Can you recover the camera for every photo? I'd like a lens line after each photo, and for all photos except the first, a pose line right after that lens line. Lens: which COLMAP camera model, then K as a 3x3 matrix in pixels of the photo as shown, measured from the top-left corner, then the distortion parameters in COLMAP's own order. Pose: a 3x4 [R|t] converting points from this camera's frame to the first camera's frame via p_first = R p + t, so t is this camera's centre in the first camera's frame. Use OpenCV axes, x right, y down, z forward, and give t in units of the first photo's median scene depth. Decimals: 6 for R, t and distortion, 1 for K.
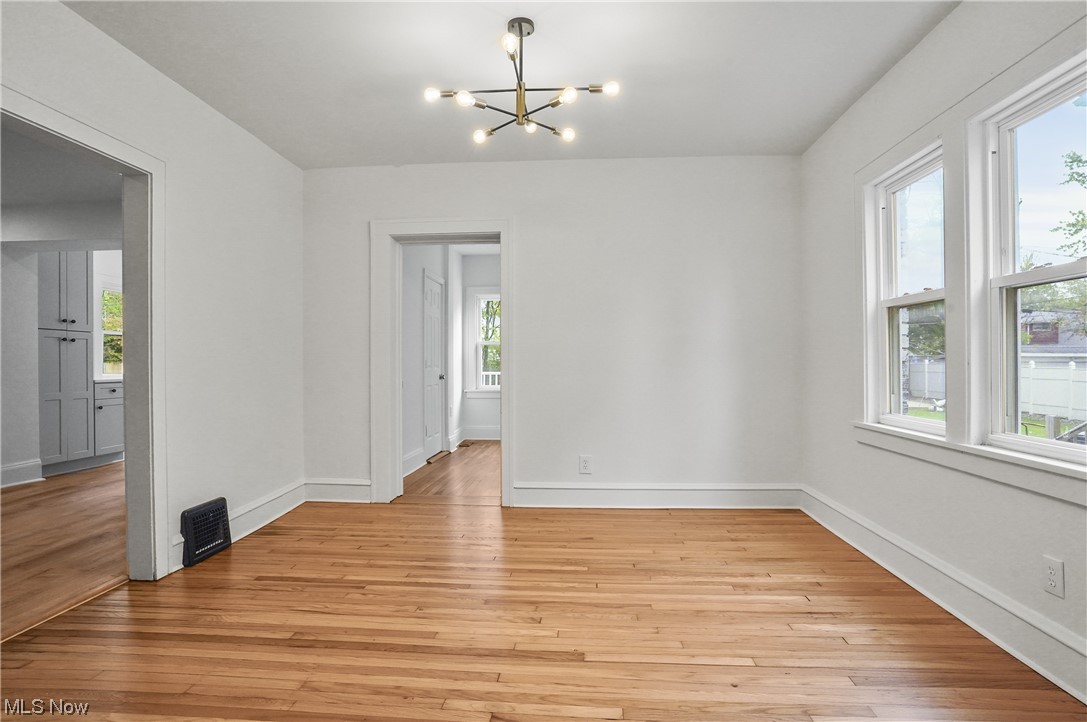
lens RADIAL K [[584.1, 0, 541.4], [0, 584.1, 355.6], [0, 0, 1]] dist [-0.077473, 0.038951]
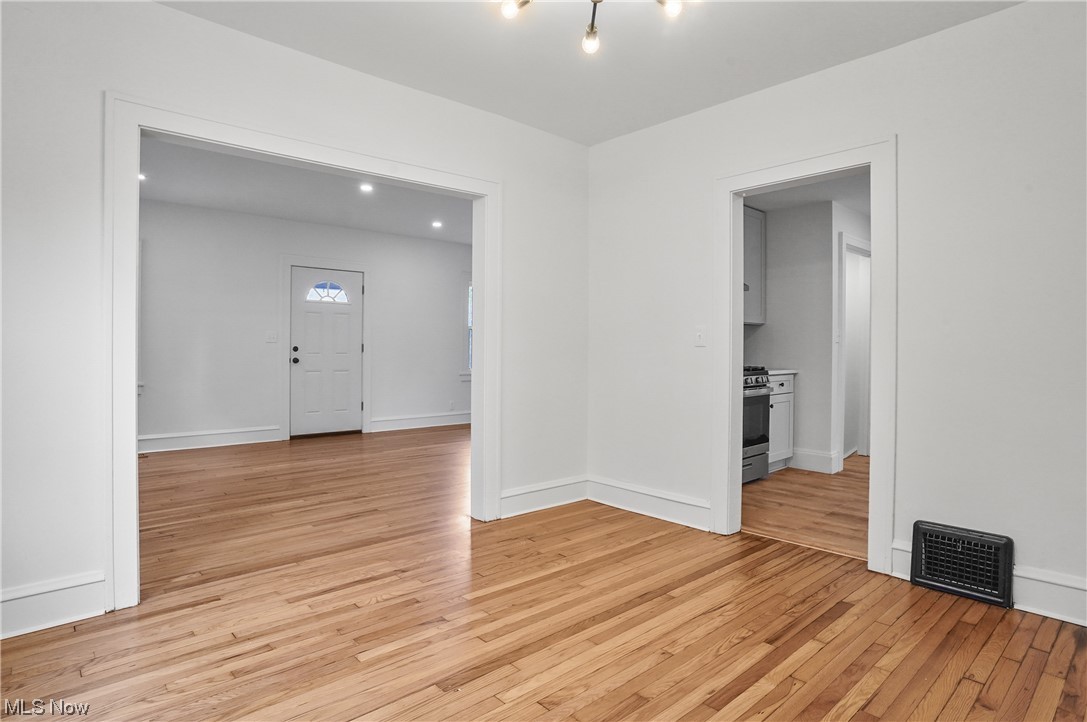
lens RADIAL K [[584.1, 0, 541.4], [0, 584.1, 355.6], [0, 0, 1]] dist [-0.077473, 0.038951]
pose [[-0.681148, 0.006473, -0.732117, 0.495329], [0.004781, 0.999979, 0.004394, 0.012330], [0.732130, -0.000507, -0.681165, 1.401909]]
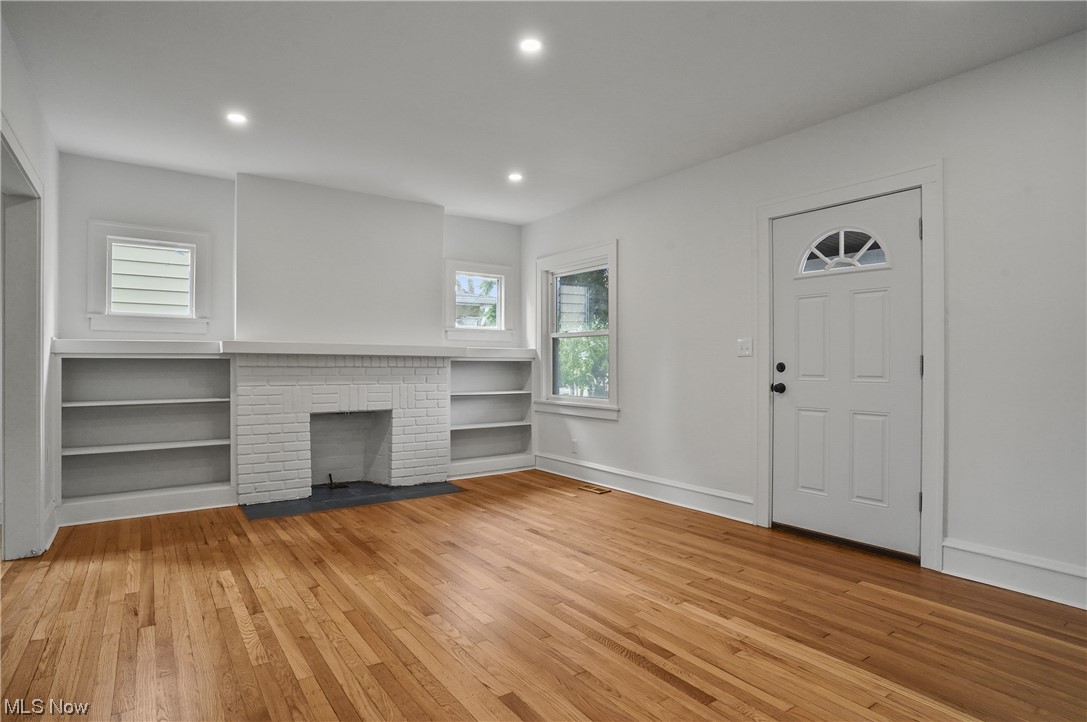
lens RADIAL K [[580.2, 0, 543.1], [0, 580.2, 369.6], [0, 0, 1]] dist [-0.082697, 0.044888]
pose [[-0.644482, -0.003681, 0.764610, -1.395063], [-0.010523, 0.999936, -0.004055, 0.006500], [-0.764547, -0.010659, -0.644480, 0.166283]]
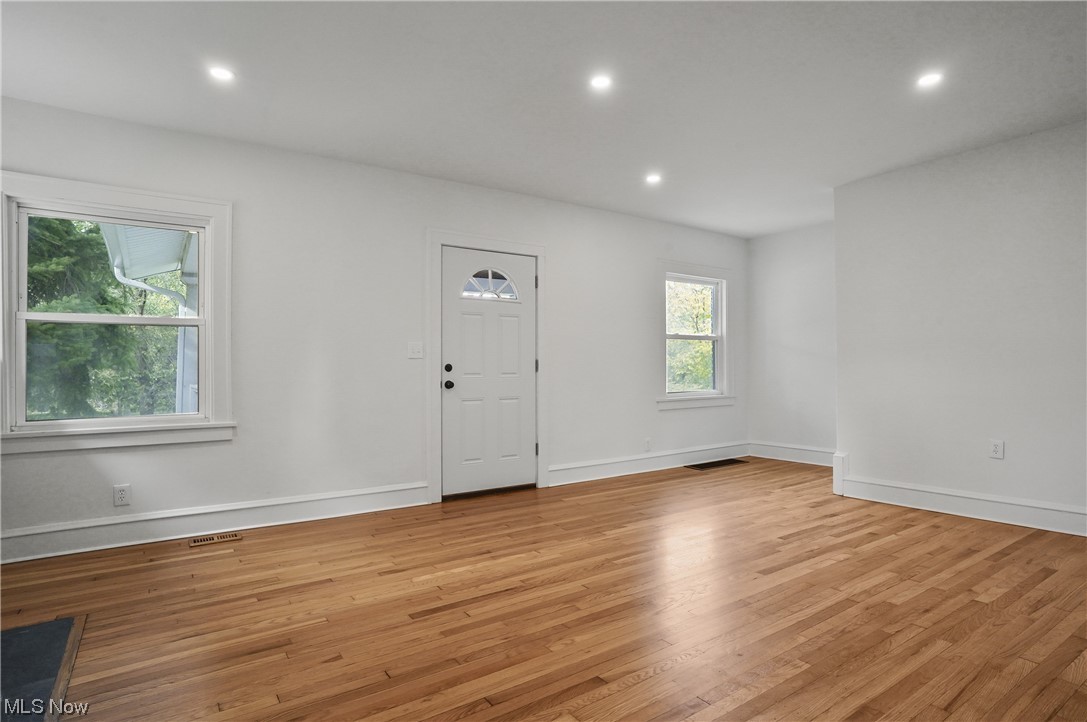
lens RADIAL K [[573.2, 0, 539.6], [0, 573.2, 371.3], [0, 0, 1]] dist [-0.047056, 0.003062]
pose [[-0.776690, 0.012283, -0.629764, 0.228965], [0.016803, 0.999858, -0.001222, 0.006172], [0.629659, -0.011531, -0.776786, 0.336441]]
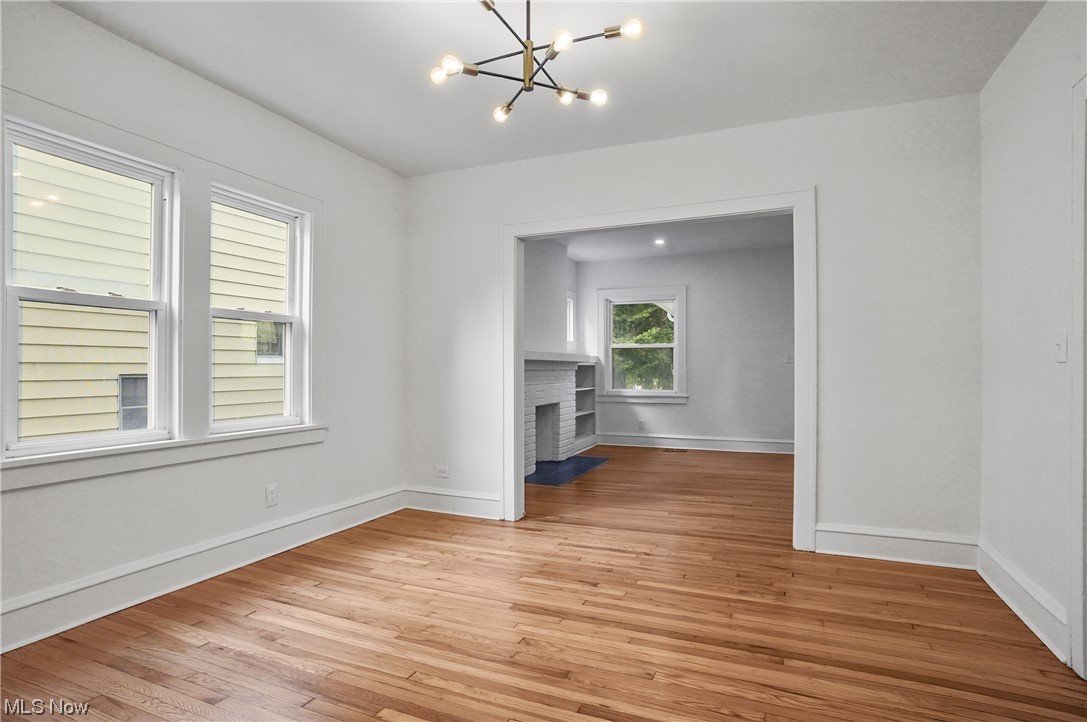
lens RADIAL K [[580.2, 0, 543.1], [0, 580.2, 369.6], [0, 0, 1]] dist [-0.082697, 0.044888]
pose [[-0.947476, 0.003109, 0.319812, -0.319570], [0.000050, 0.999954, -0.009573, 0.018939], [-0.319827, -0.009054, -0.947433, 1.777276]]
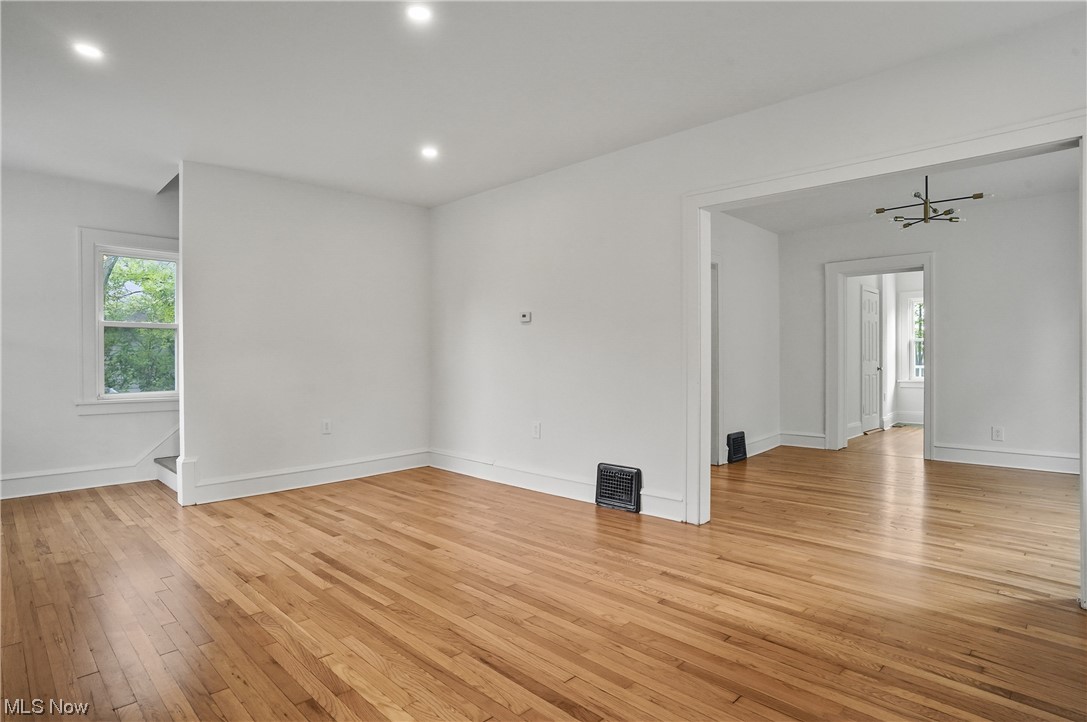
lens RADIAL K [[580.2, 0, 543.1], [0, 580.2, 369.6], [0, 0, 1]] dist [-0.082697, 0.044888]
pose [[0.765813, 0.009711, -0.642990, 0.168686], [0.011286, 0.999529, 0.028538, -0.010265], [0.642964, -0.029111, 0.765343, -1.065069]]
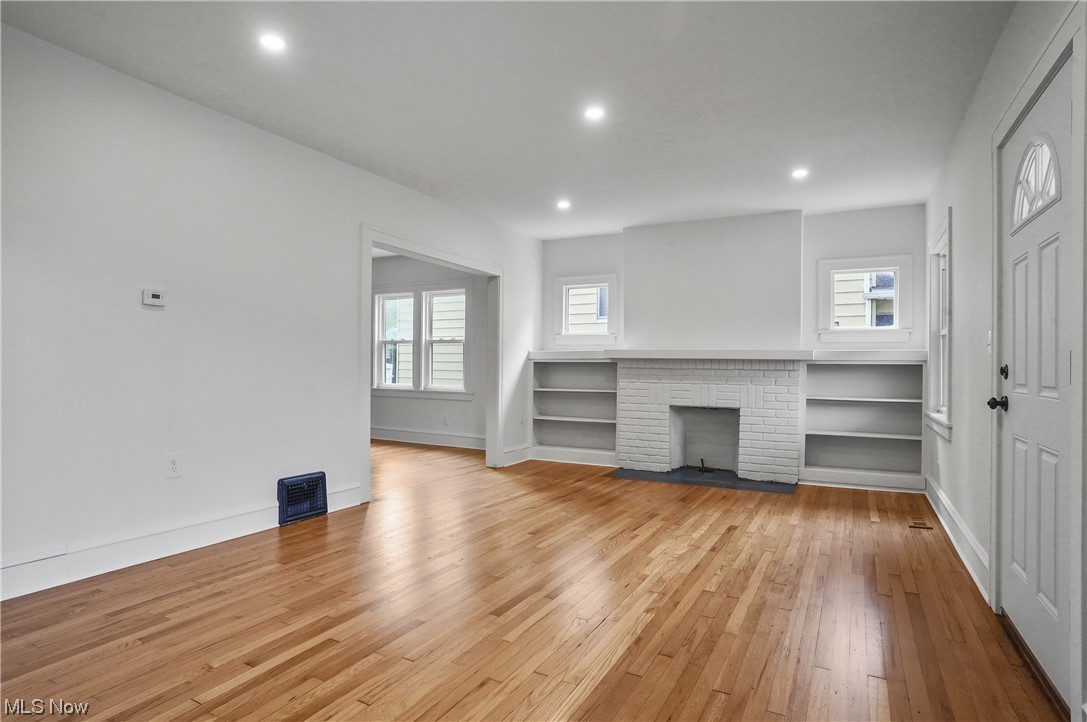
lens RADIAL K [[580.2, 0, 543.1], [0, 580.2, 369.6], [0, 0, 1]] dist [-0.082697, 0.044888]
pose [[0.403165, 0.002039, 0.915125, -1.836990], [-0.024113, 0.999674, 0.008395, -0.004661], [-0.914809, -0.025451, 0.403083, -0.899943]]
